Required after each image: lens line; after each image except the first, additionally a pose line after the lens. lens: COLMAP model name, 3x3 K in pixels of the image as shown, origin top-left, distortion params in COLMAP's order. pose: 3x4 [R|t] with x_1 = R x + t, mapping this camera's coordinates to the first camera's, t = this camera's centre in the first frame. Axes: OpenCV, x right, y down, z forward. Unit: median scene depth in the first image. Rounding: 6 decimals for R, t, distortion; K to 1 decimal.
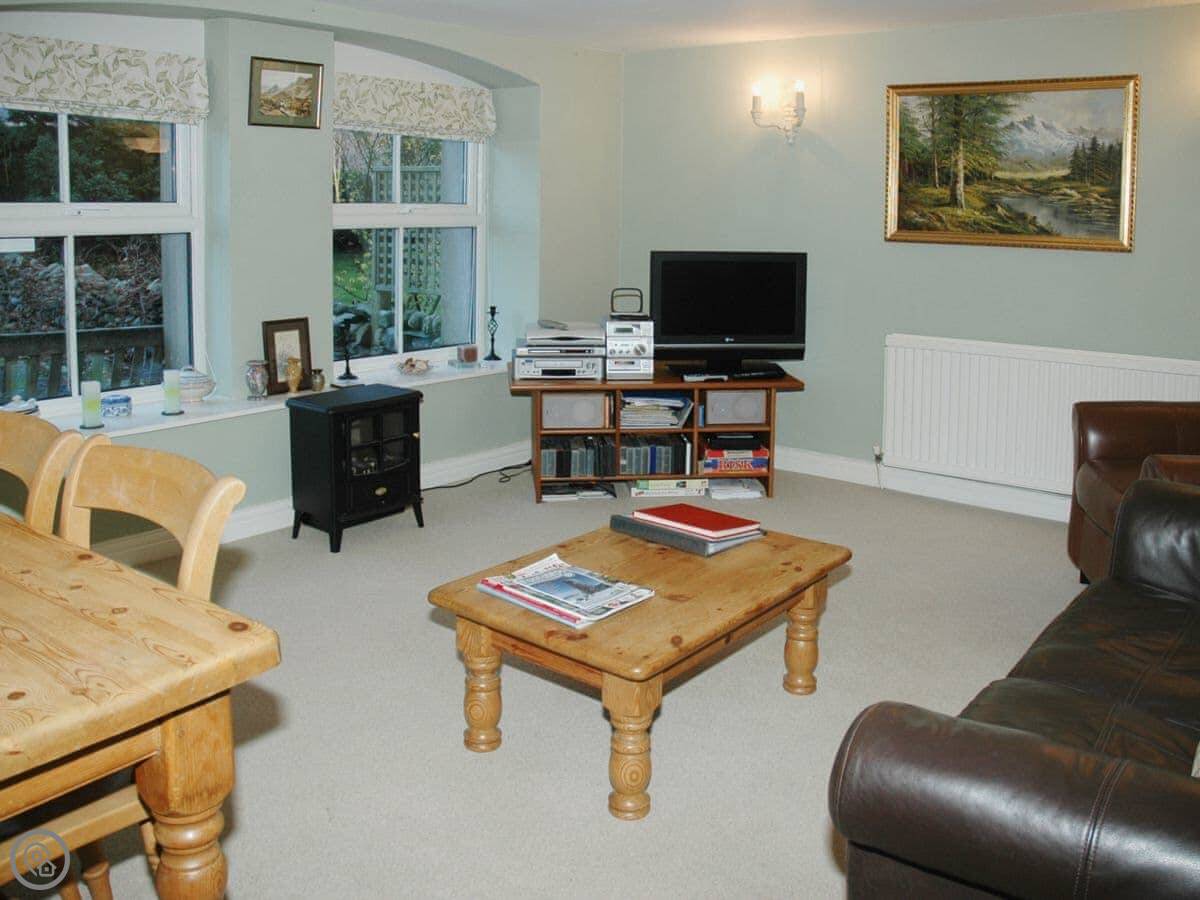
lens RADIAL K [[1036.4, 0, 600.0], [0, 1036.4, 450.0], [0, 0, 1]] dist [0.001276, -0.003456]
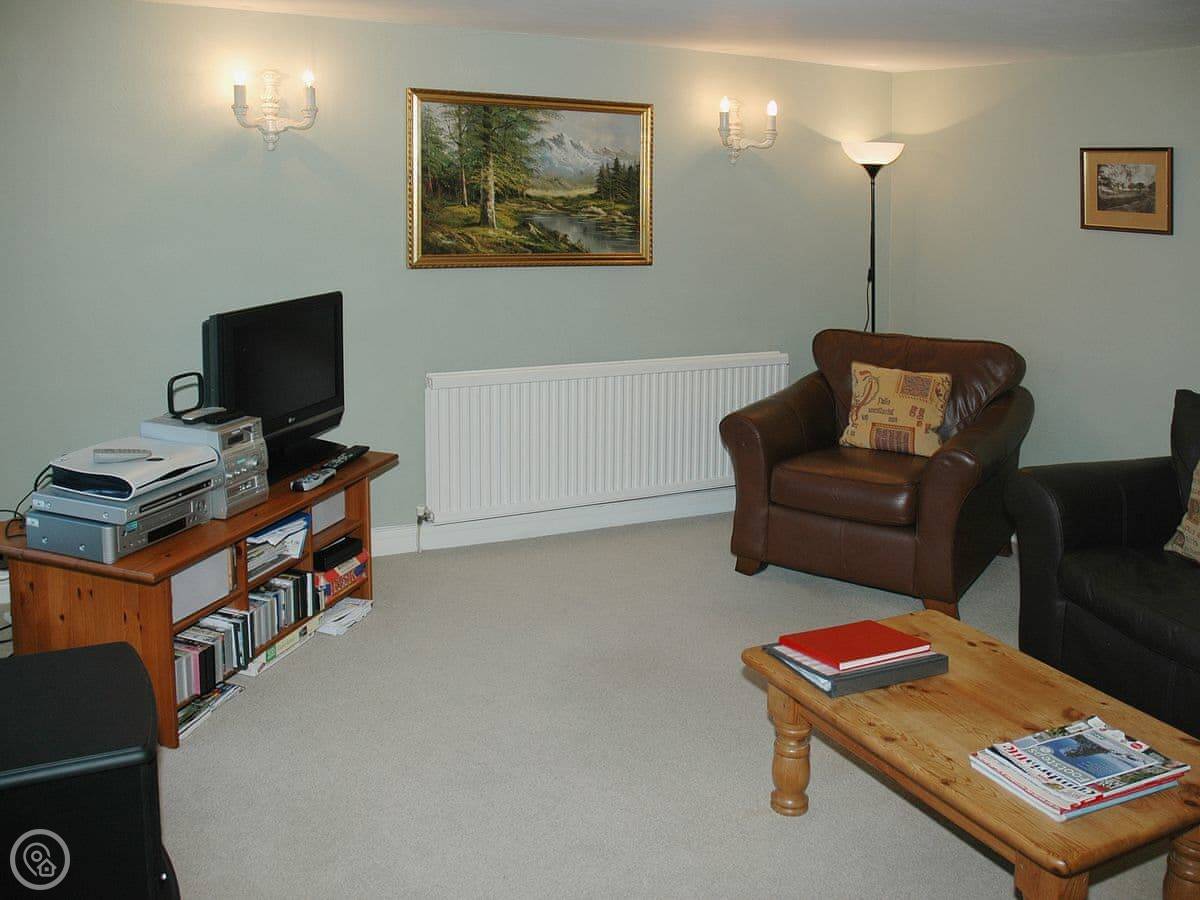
lens RADIAL K [[1086.9, 0, 600.0], [0, 1086.9, 450.0], [0, 0, 1]] dist [-0.092226, -0.005008]
pose [[0.392981, -0.226321, 0.891260, -0.524114], [0.210172, 0.965689, 0.152550, -0.174723], [-0.895206, 0.127369, 0.427064, 0.548104]]
